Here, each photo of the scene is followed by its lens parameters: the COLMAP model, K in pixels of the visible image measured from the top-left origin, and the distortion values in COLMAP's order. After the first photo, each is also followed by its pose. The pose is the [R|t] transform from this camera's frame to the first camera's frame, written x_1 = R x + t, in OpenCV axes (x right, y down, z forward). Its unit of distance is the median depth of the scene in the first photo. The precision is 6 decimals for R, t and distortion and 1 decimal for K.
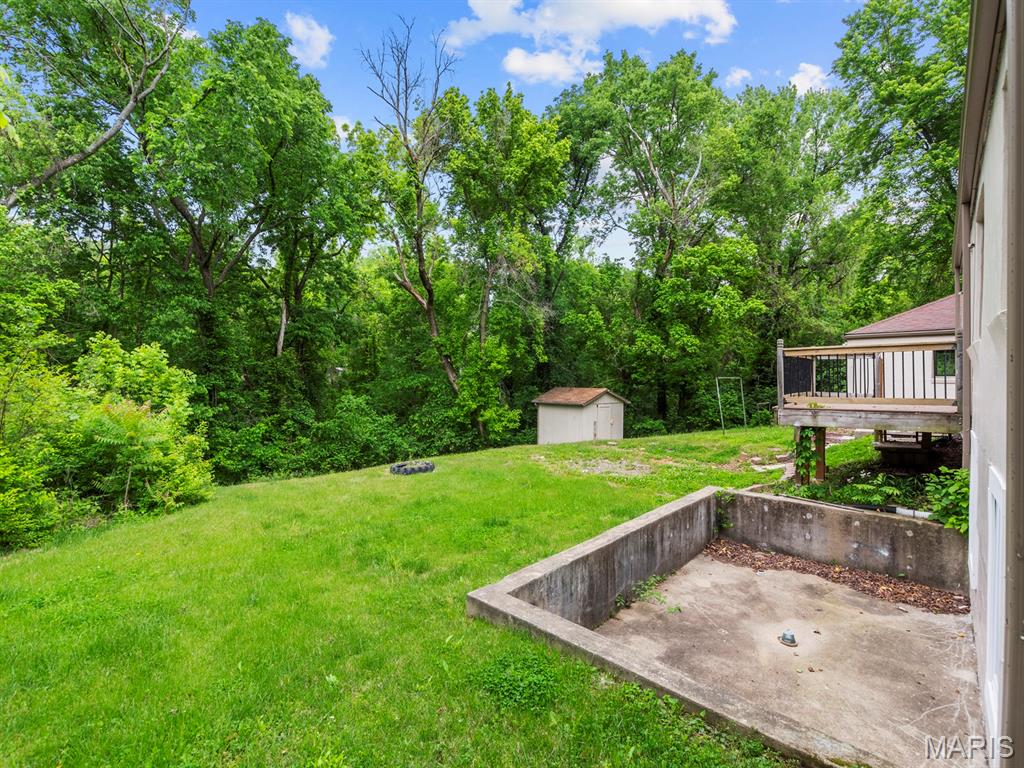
lens RADIAL K [[473.7, 0, 509.4], [0, 473.7, 382.1], [0, 0, 1]] dist [0.001355, -0.002643]
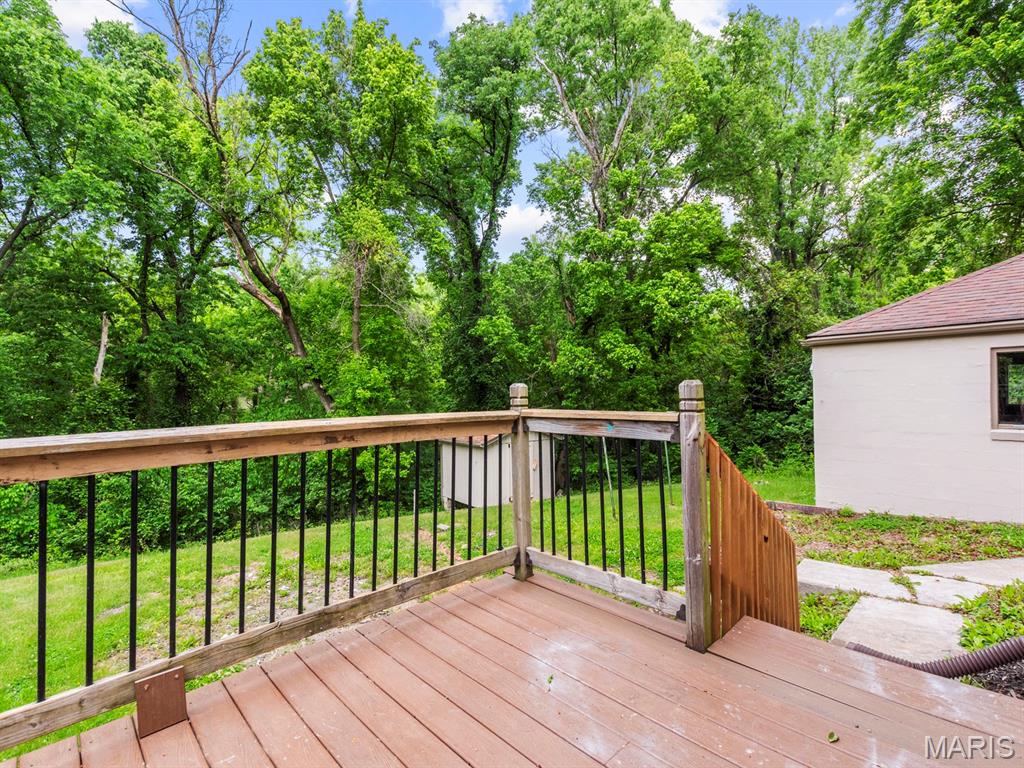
lens RADIAL K [[473.7, 0, 515.6], [0, 473.7, 382.6], [0, 0, 1]] dist [0.001355, -0.002643]
pose [[0.996765, -0.024025, -0.076700, 0.238085], [0.022125, 0.999429, -0.025530, -0.025751], [0.077269, 0.023751, 0.996727, 0.262950]]
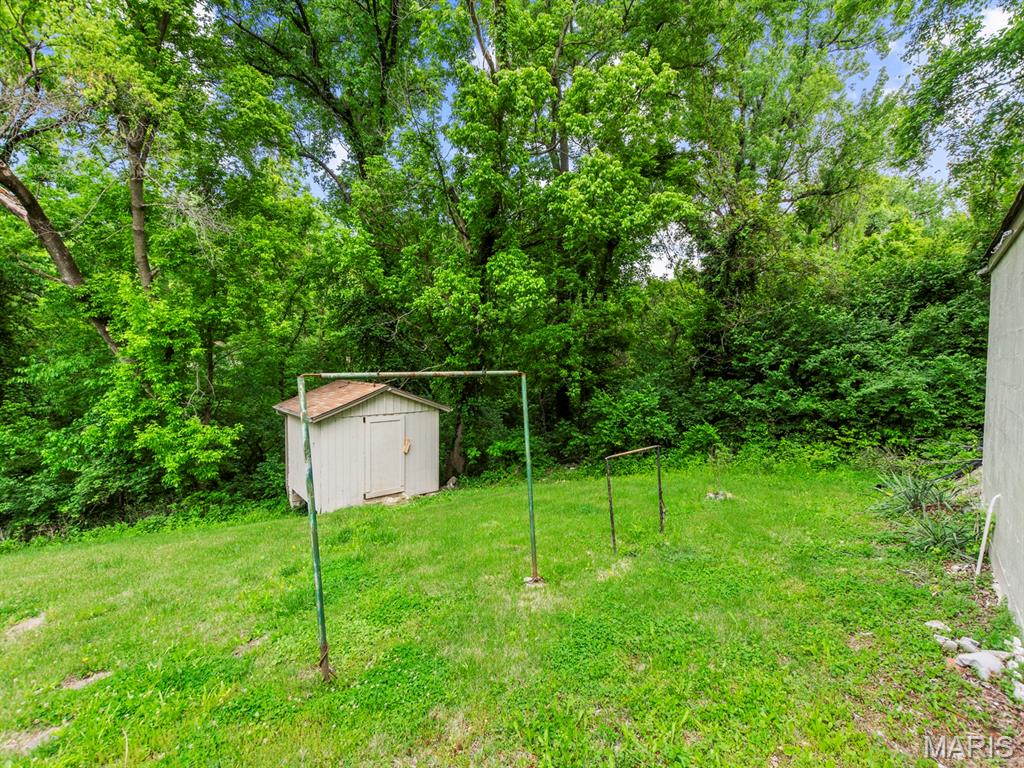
lens RADIAL K [[459.4, 0, 513.1], [0, 459.4, 361.3], [0, 0, 1]] dist [0.007197, -0.000353]
pose [[0.999978, 0.004088, 0.005201, 0.317473], [-0.004106, 0.999986, 0.003478, -0.013398], [-0.005187, -0.003499, 0.999980, 0.480194]]
